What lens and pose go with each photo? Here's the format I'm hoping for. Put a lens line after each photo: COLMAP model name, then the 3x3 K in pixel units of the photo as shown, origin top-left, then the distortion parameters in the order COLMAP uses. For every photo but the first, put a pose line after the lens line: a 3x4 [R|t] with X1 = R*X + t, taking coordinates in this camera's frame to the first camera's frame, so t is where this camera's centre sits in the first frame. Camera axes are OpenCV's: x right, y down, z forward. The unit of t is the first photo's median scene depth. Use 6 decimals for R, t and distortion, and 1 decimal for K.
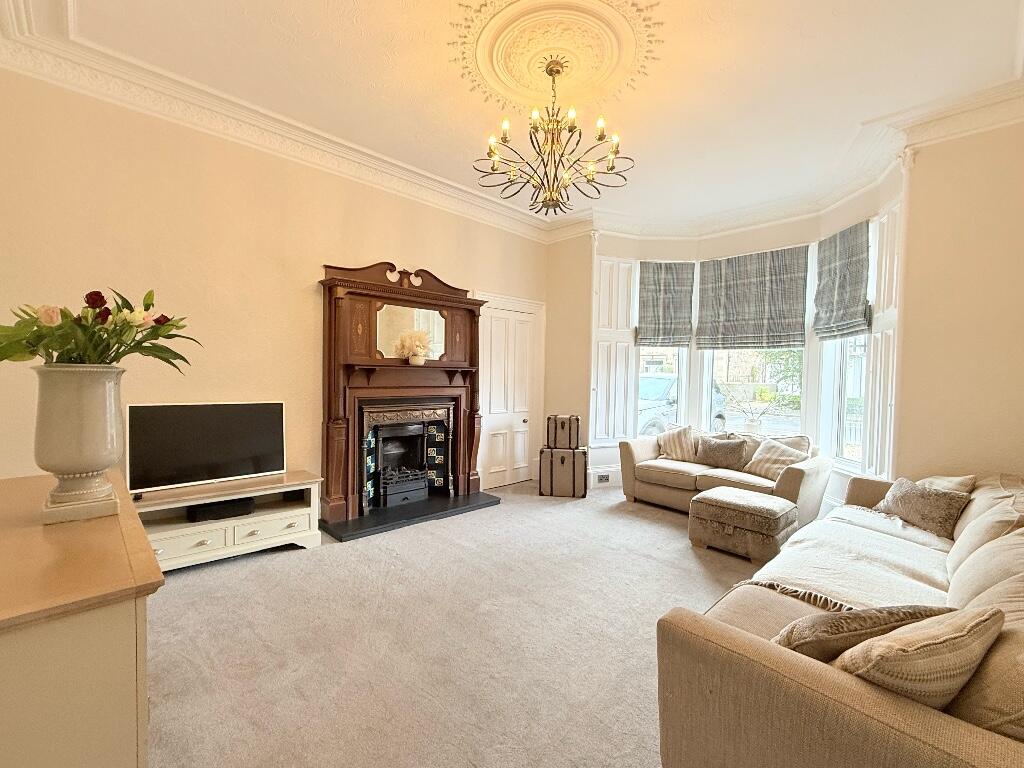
lens RADIAL K [[465.6, 0, 512.0], [0, 465.6, 384.0], [0, 0, 1]] dist [0.050060, 0.000206]
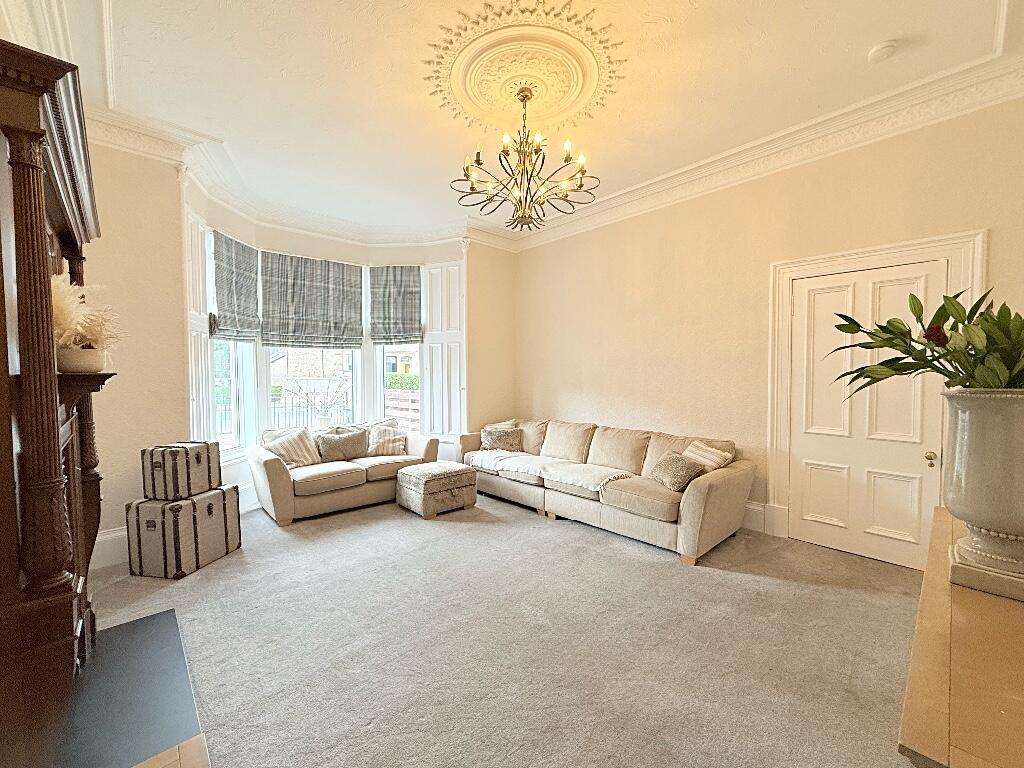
lens RADIAL K [[422.1, 0, 515.8], [0, 422.1, 388.7], [0, 0, 1]] dist [0.003090, 0.000868]
pose [[0.021207, -0.066380, 0.997569, -0.481294], [0.032200, 0.997321, 0.065679, -0.032842], [-0.999256, 0.030729, 0.023288, 0.562952]]
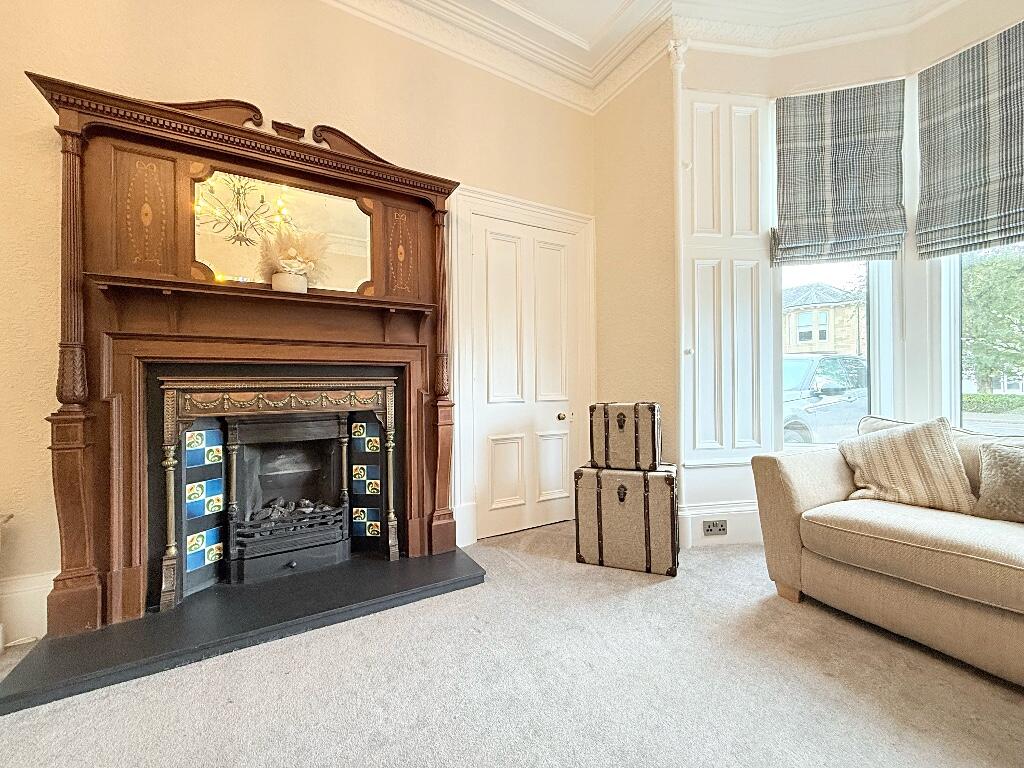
lens RADIAL K [[407.9, 0, 507.5], [0, 407.9, 384.6], [0, 0, 1]] dist [-0.000189, 0.000695]
pose [[0.967829, -0.030328, -0.249772, 0.105708], [0.022618, 0.999177, -0.033683, 0.064404], [0.250588, 0.026950, 0.967719, 0.576163]]
